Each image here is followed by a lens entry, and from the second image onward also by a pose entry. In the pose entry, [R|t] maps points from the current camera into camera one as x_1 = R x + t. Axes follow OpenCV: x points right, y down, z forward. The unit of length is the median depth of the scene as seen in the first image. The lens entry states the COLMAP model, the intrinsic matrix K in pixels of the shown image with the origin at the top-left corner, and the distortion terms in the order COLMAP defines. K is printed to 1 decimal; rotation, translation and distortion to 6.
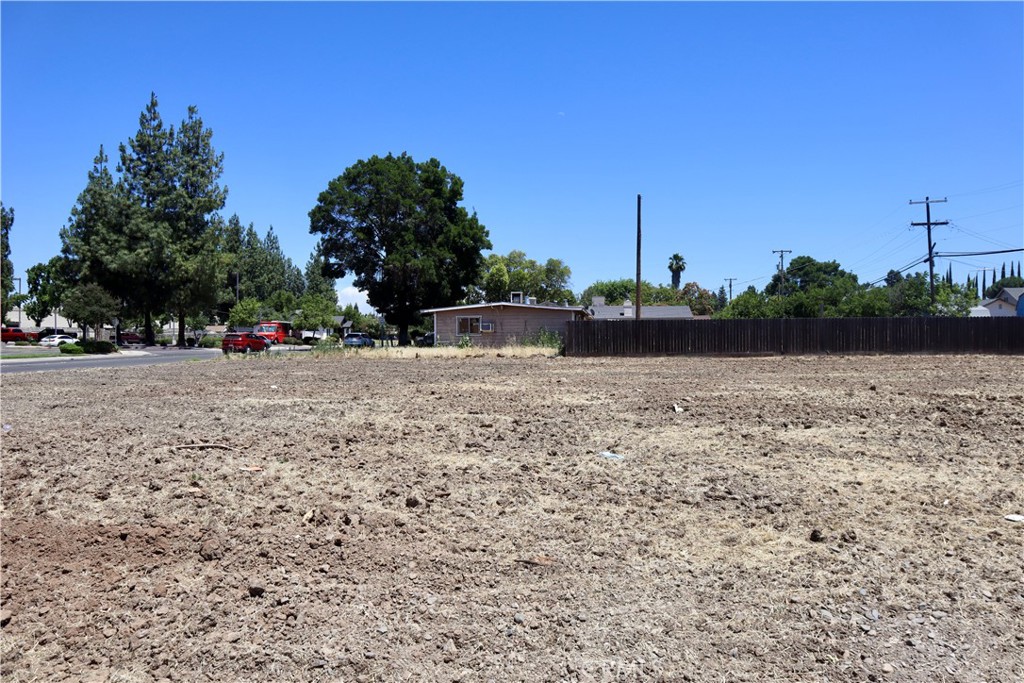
lens RADIAL K [[690.4, 0, 511.5], [0, 690.4, 354.4], [0, 0, 1]] dist [-0.114511, 0.062869]
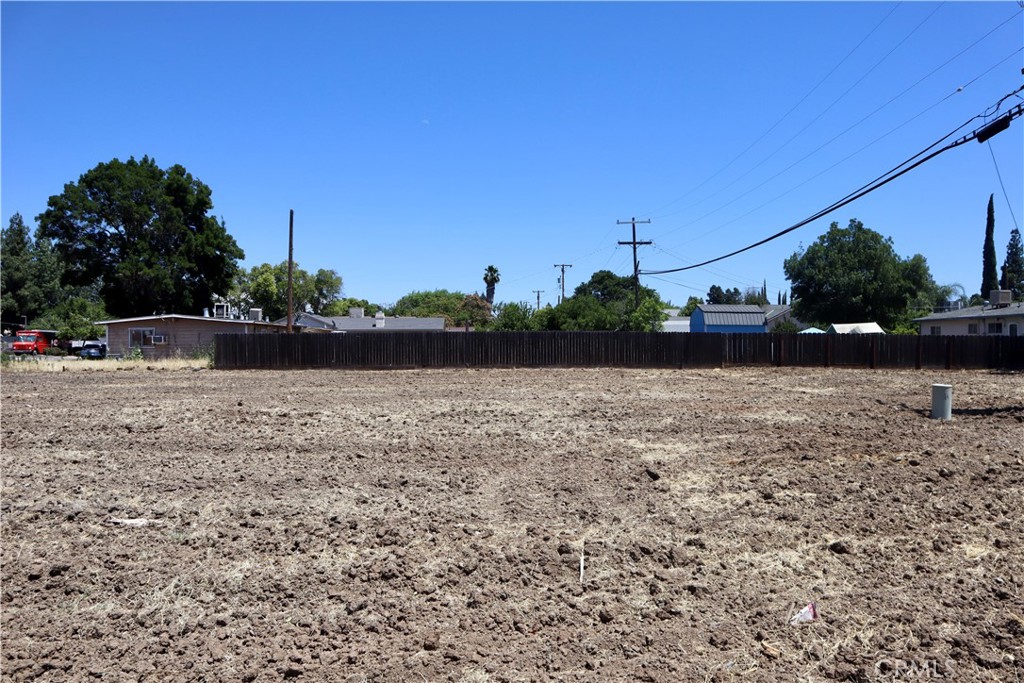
lens RADIAL K [[698.4, 0, 509.4], [0, 698.4, 361.9], [0, 0, 1]] dist [-0.148516, 0.089840]
pose [[0.980158, 0.000403, 0.198218, 0.149909], [0.000327, 0.999993, -0.003649, -0.002041], [-0.198218, 0.003642, 0.980151, -0.029321]]
